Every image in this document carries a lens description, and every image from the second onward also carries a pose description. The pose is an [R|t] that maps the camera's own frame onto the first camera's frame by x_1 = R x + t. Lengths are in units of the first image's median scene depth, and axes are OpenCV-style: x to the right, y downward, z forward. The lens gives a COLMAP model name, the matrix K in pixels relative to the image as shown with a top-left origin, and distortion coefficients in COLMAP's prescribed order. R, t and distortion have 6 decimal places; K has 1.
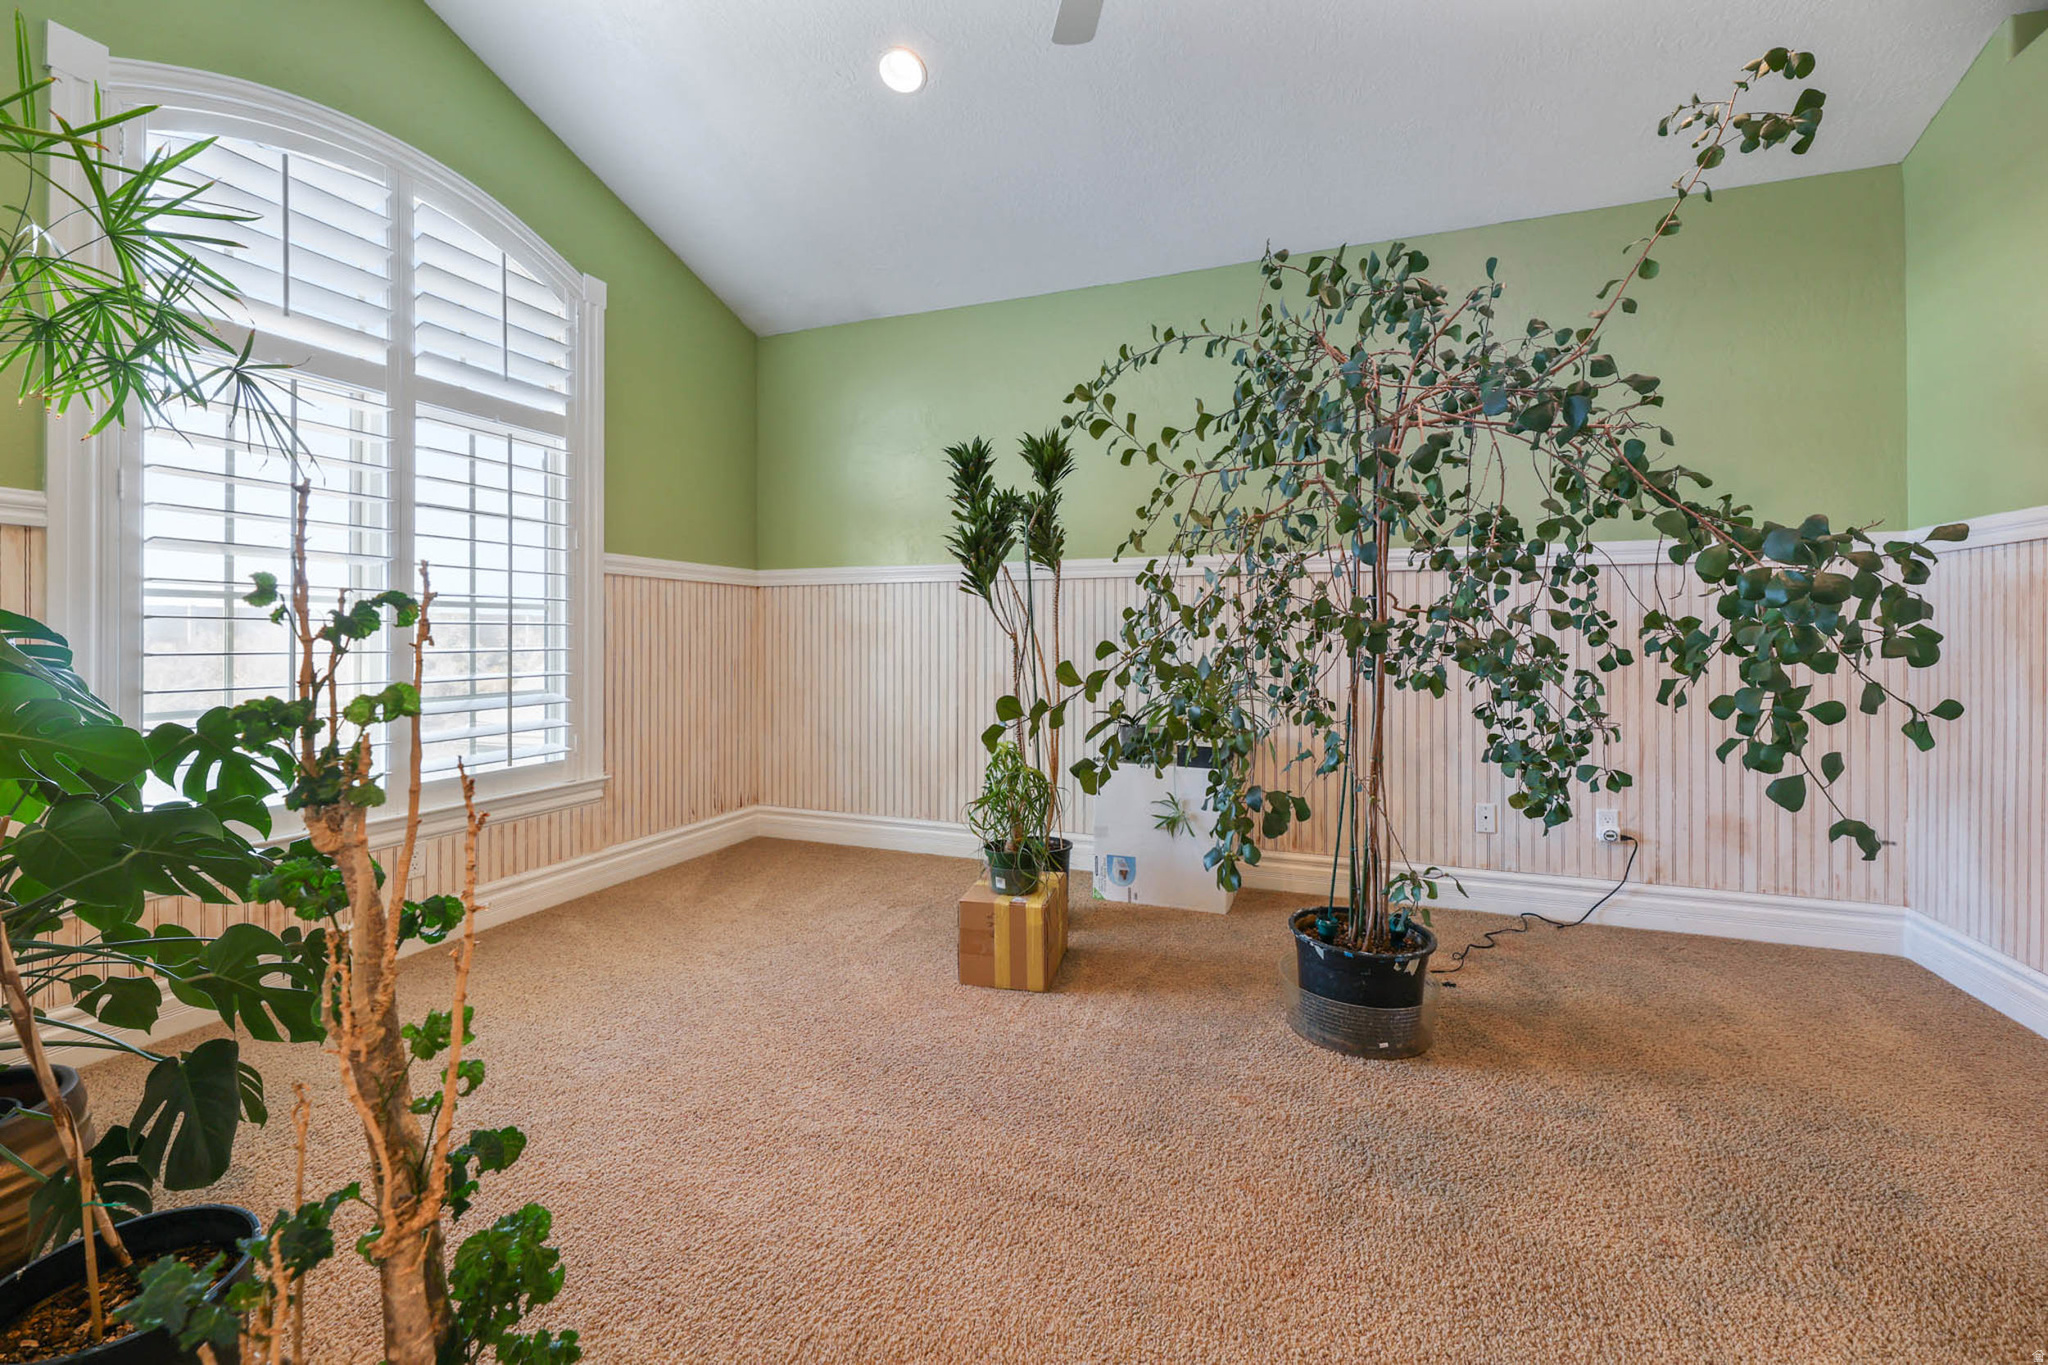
lens RADIAL K [[841.2, 0, 1020.8], [0, 841.2, 640.4], [0, 0, 1]] dist [-0.001675, -0.000103]
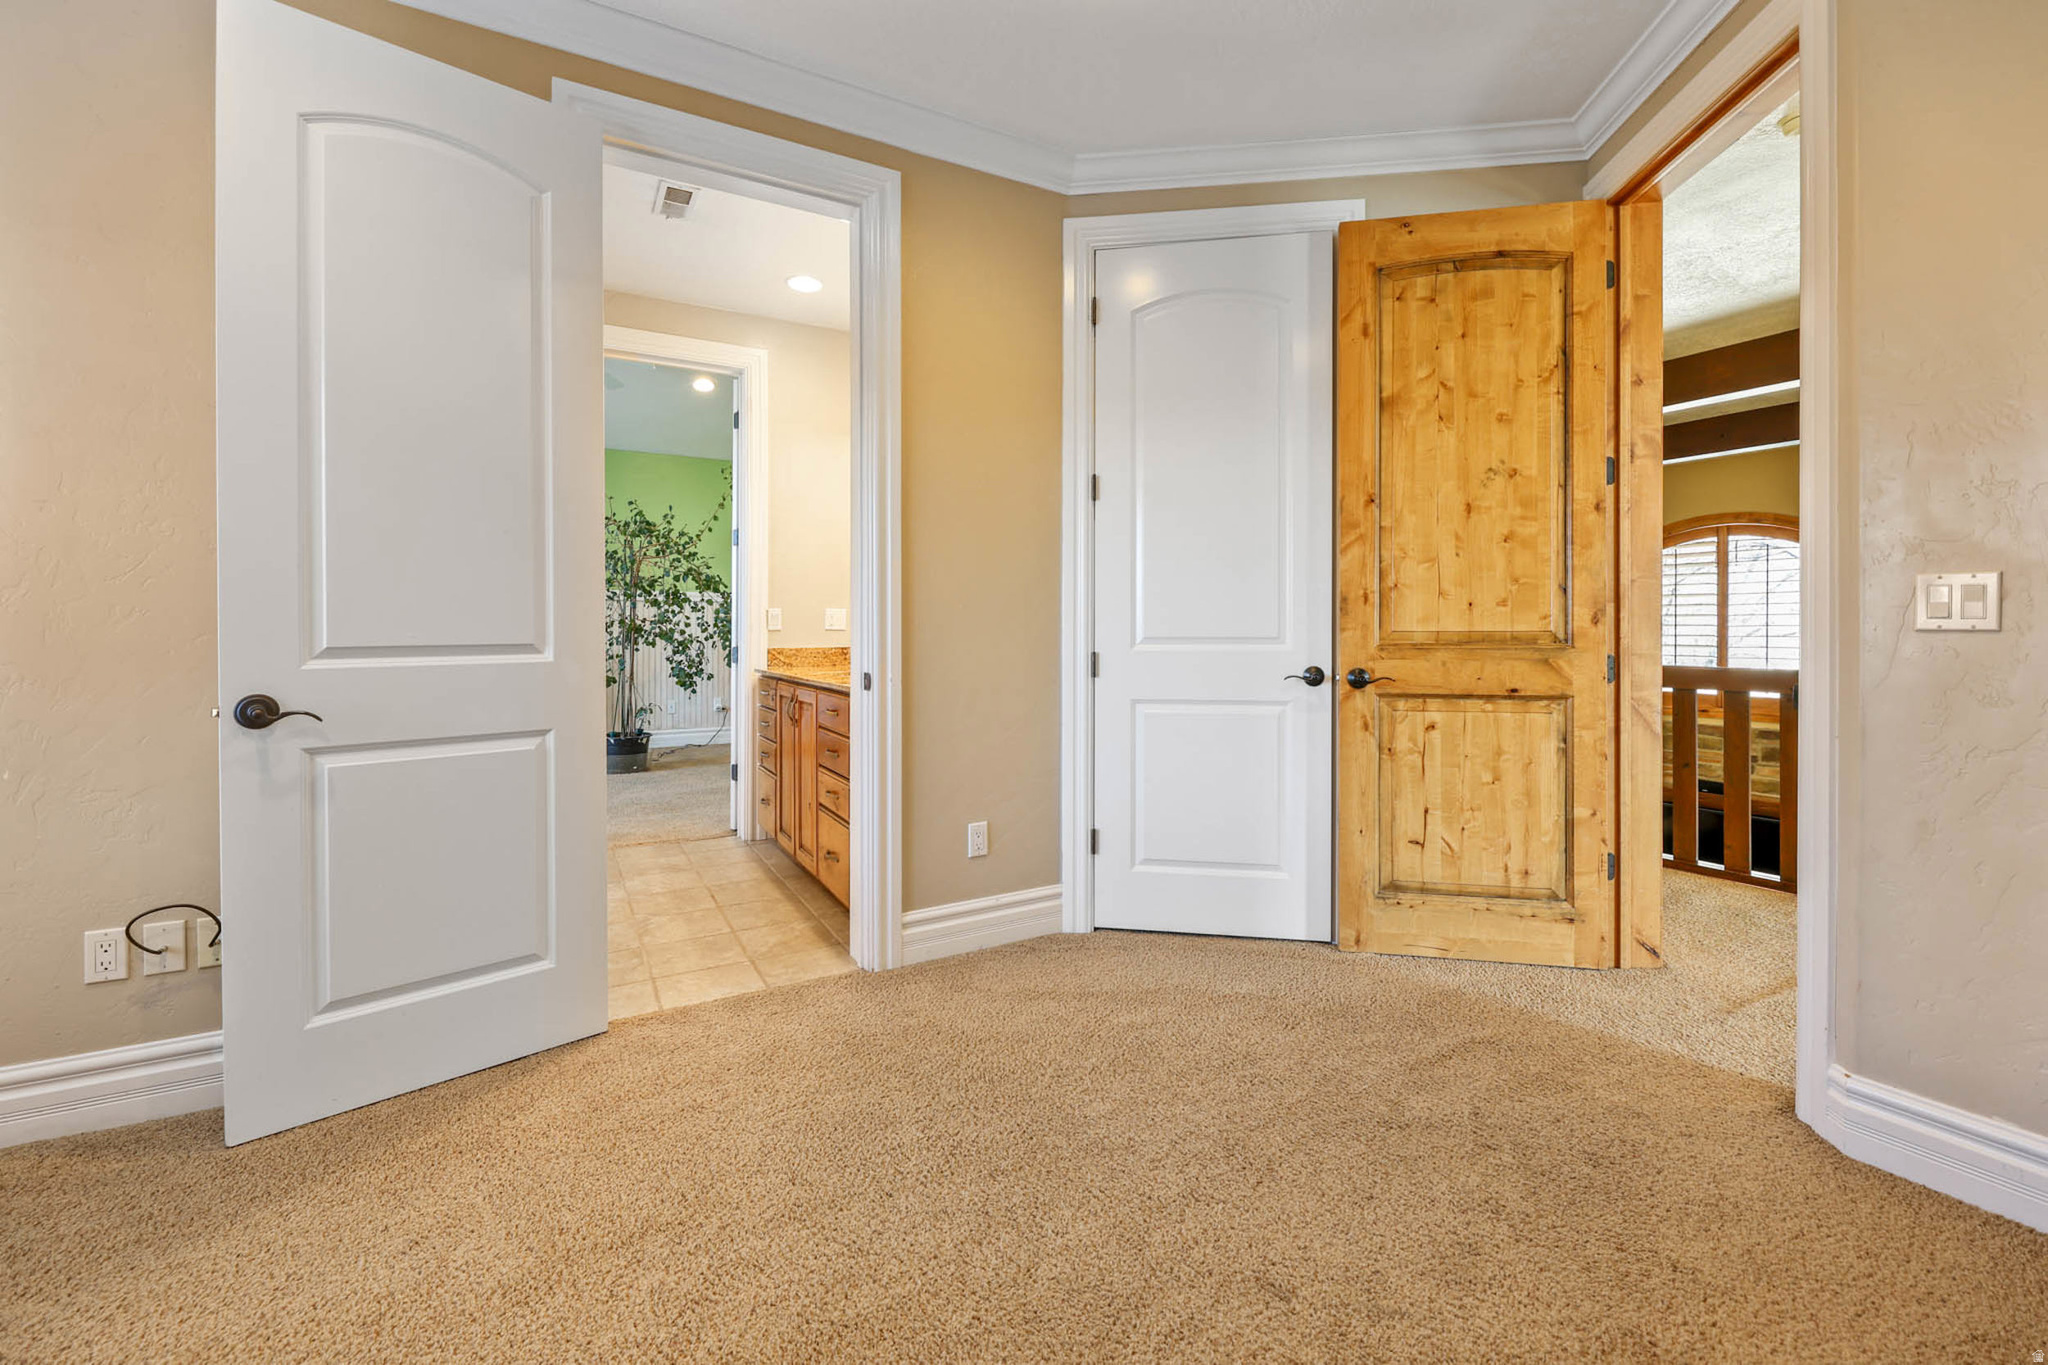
lens RADIAL K [[841.2, 0, 1020.8], [0, 841.2, 640.4], [0, 0, 1]] dist [-0.001675, -0.000103]
pose [[0.637095, -0.000276, 0.770785, -0.941076], [-0.003657, 0.999988, 0.003381, 0.018566], [-0.770777, -0.004973, 0.637086, -1.844659]]
